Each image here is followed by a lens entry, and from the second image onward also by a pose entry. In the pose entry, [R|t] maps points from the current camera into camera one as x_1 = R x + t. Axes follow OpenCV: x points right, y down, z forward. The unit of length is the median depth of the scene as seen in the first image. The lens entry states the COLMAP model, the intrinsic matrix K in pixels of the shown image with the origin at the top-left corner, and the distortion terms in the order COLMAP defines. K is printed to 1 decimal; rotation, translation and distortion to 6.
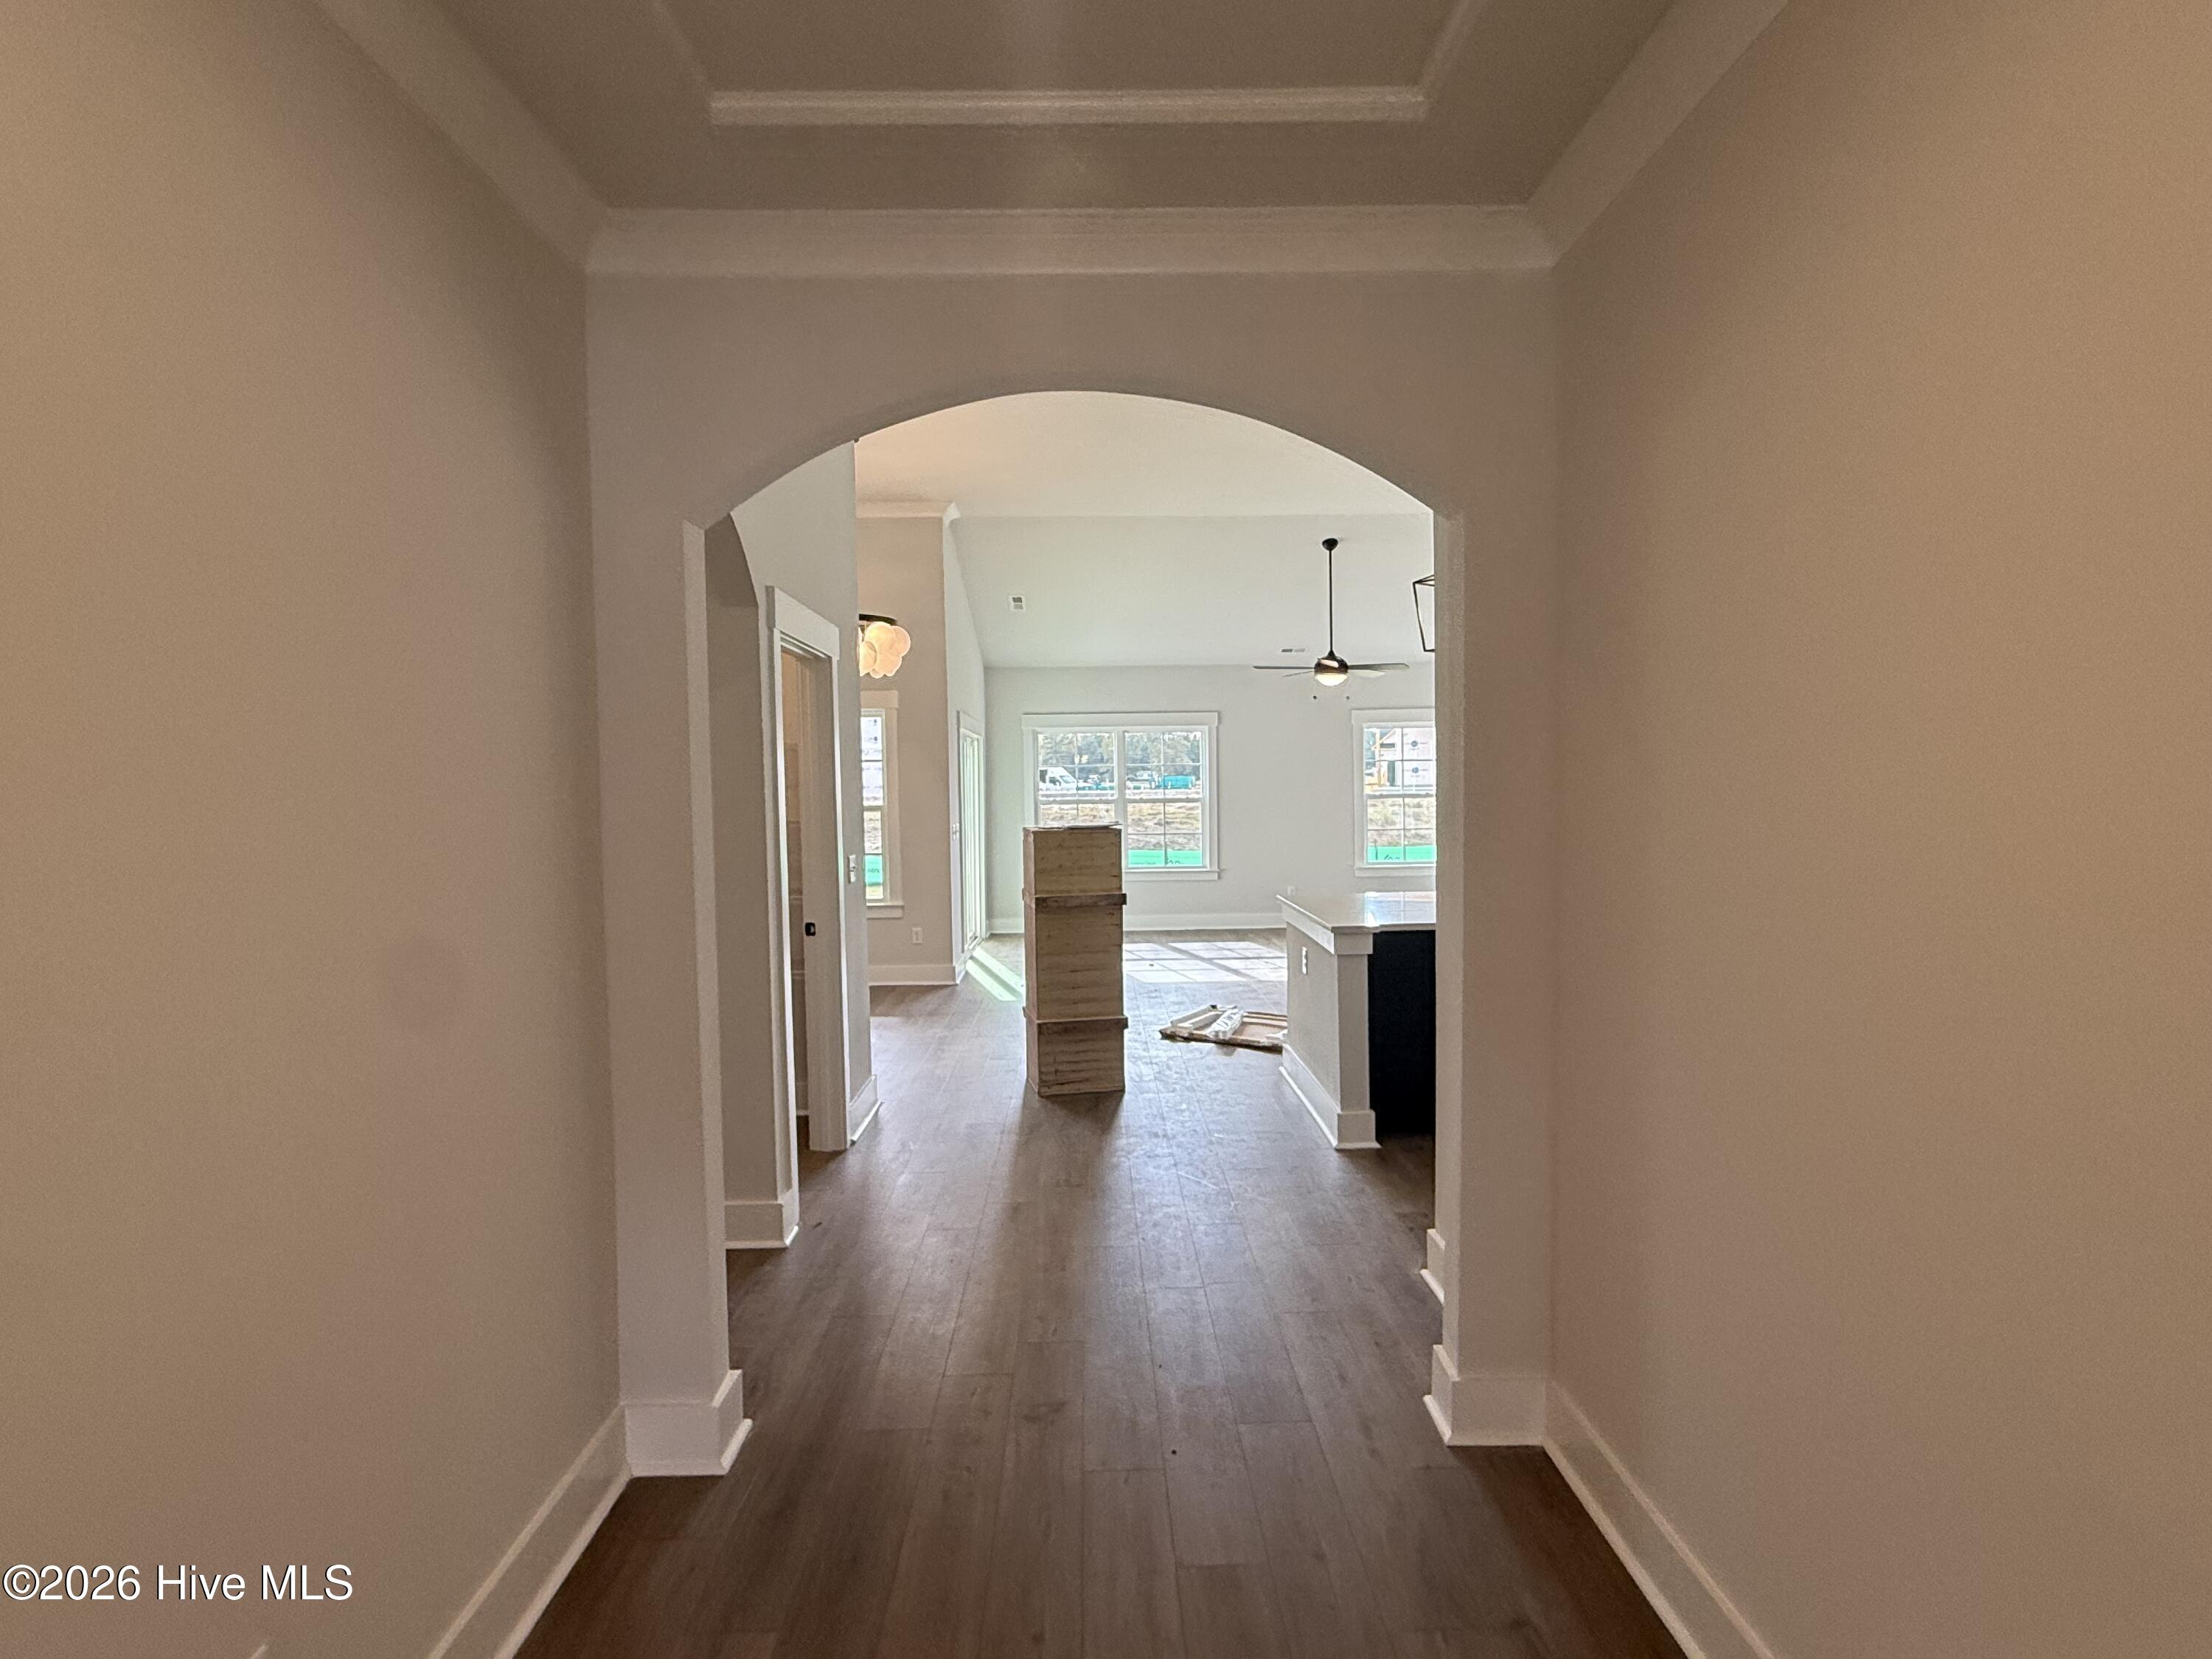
lens RADIAL K [[1140.0, 0, 1103.1], [0, 1140.0, 830.2], [0, 0, 1]] dist [0.010511, -0.005056]
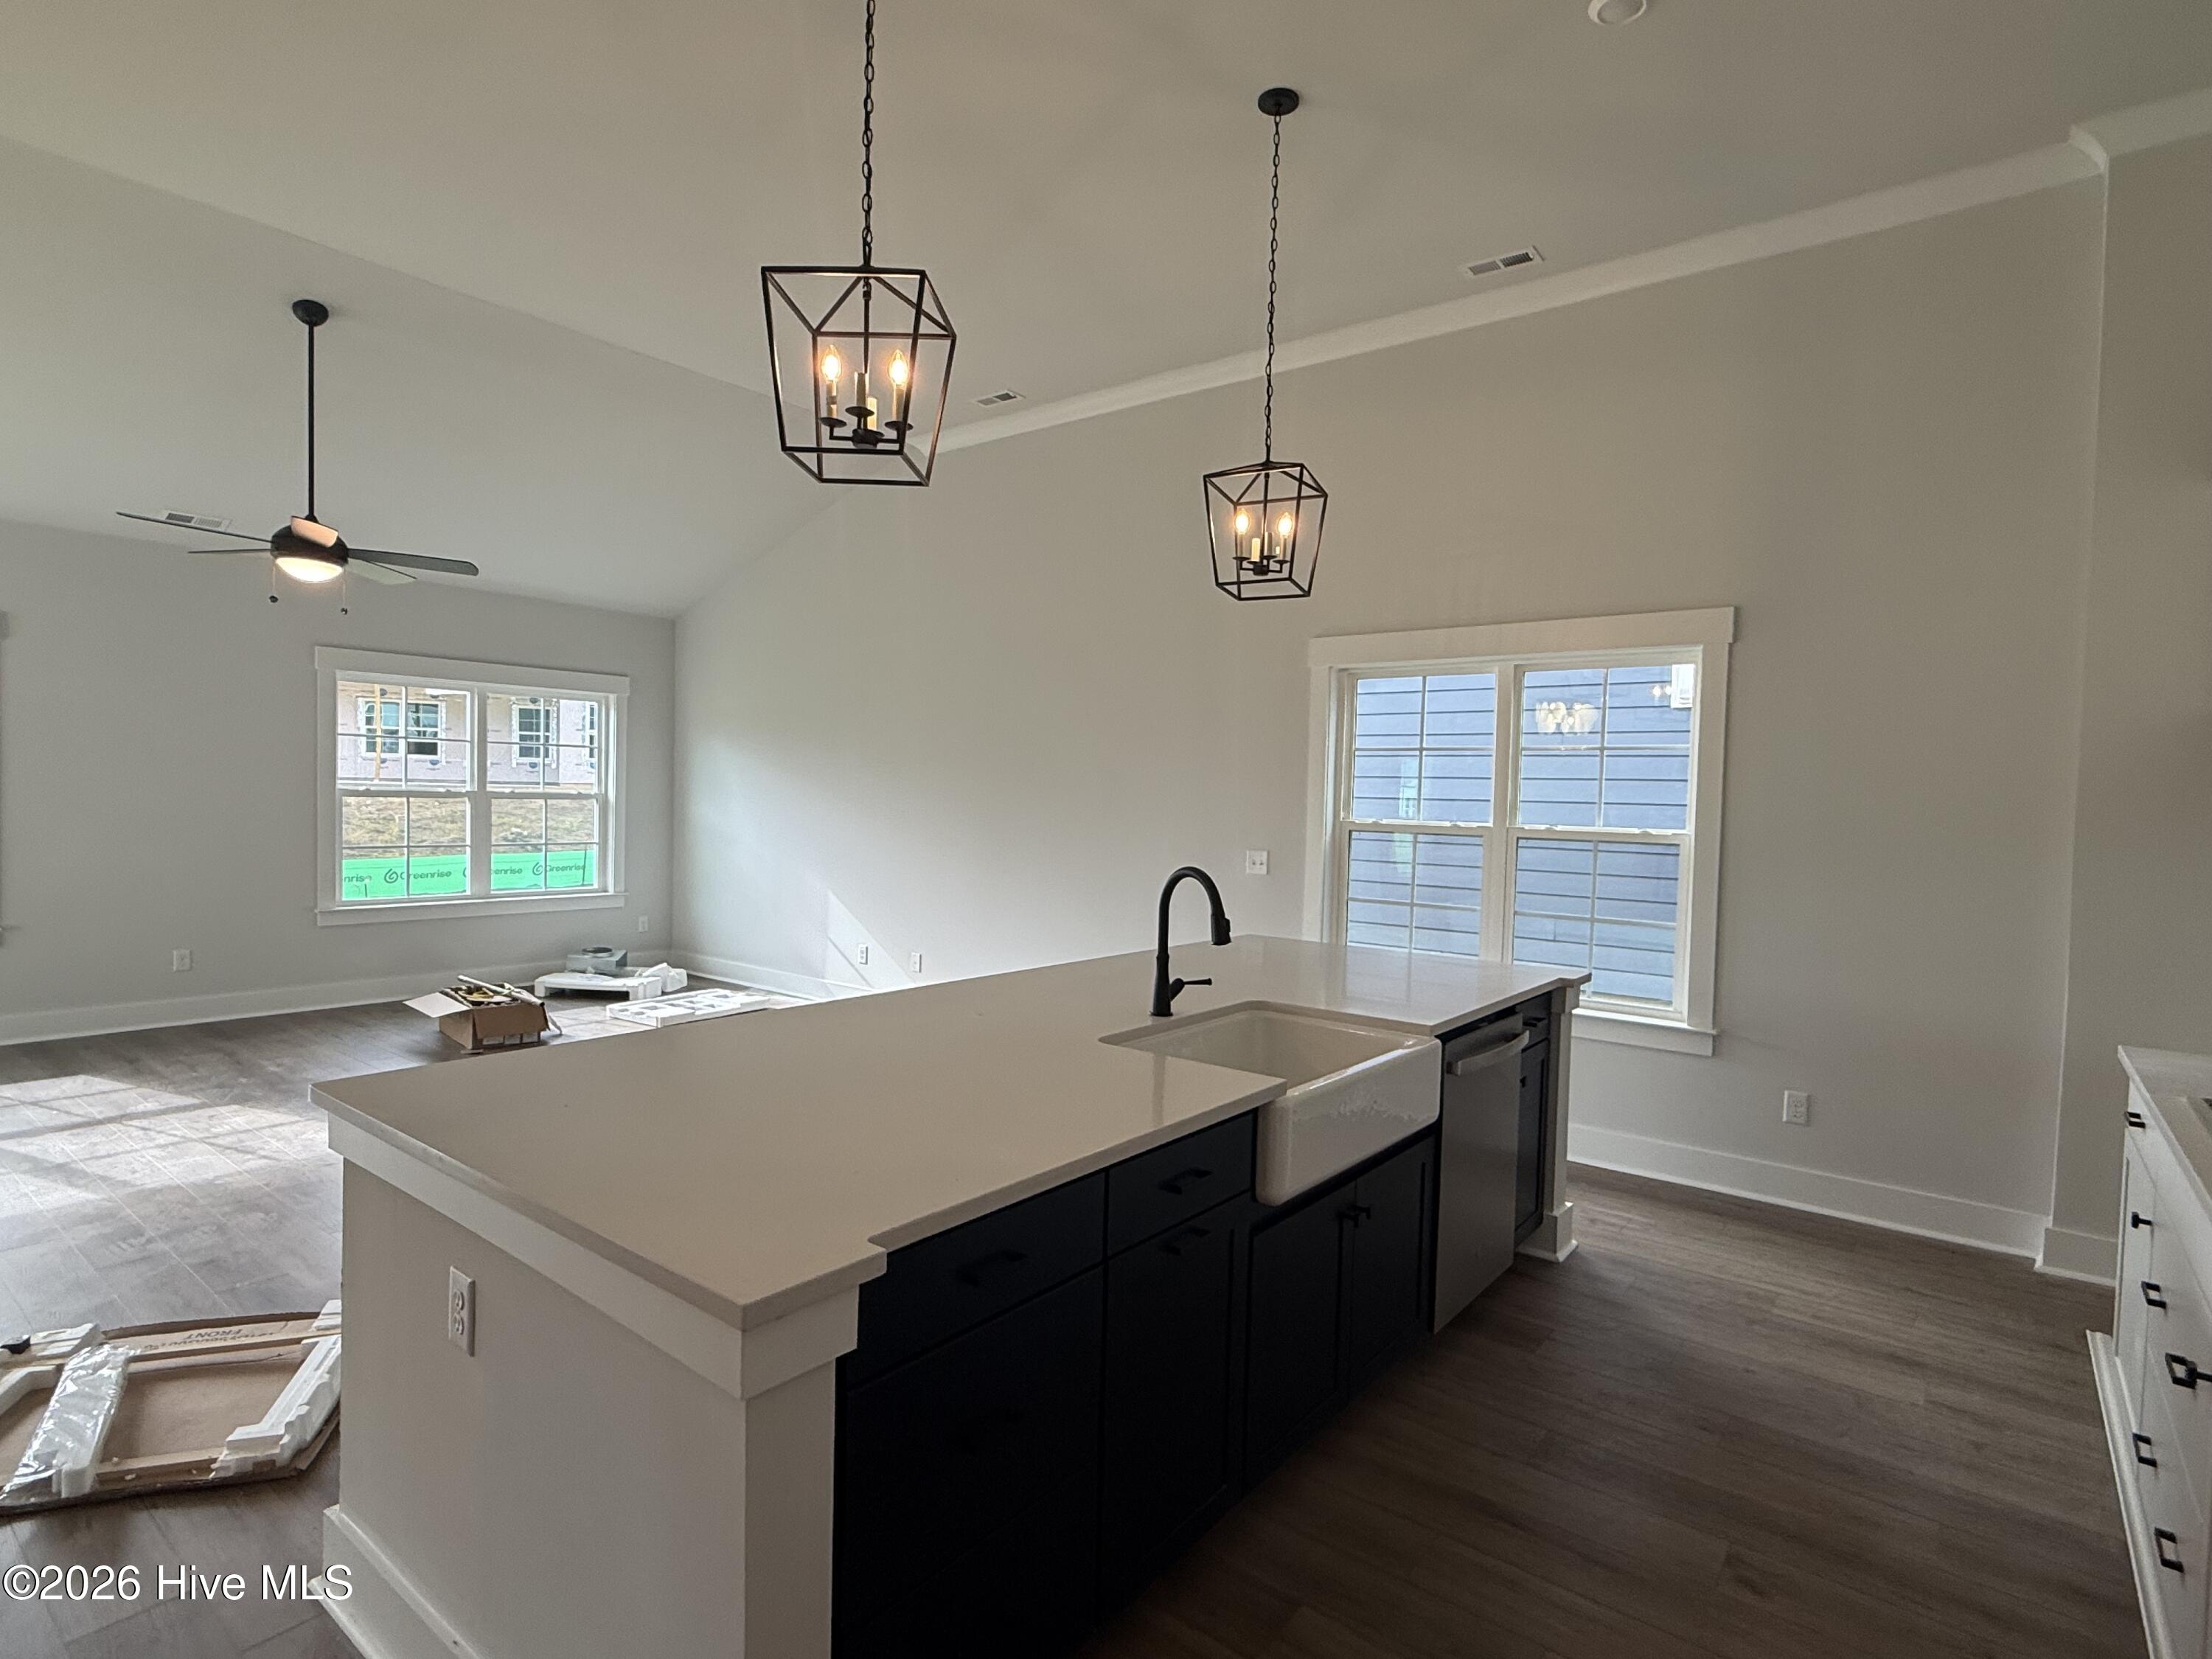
lens RADIAL K [[1140.0, 0, 1102.8], [0, 1140.0, 833.6], [0, 0, 1]] dist [0.010511, -0.005056]
pose [[0.631868, 0.007336, 0.775041, 0.022048], [-0.010971, 0.999940, -0.000520, -0.014517], [-0.774998, -0.008175, 0.631911, 0.383789]]
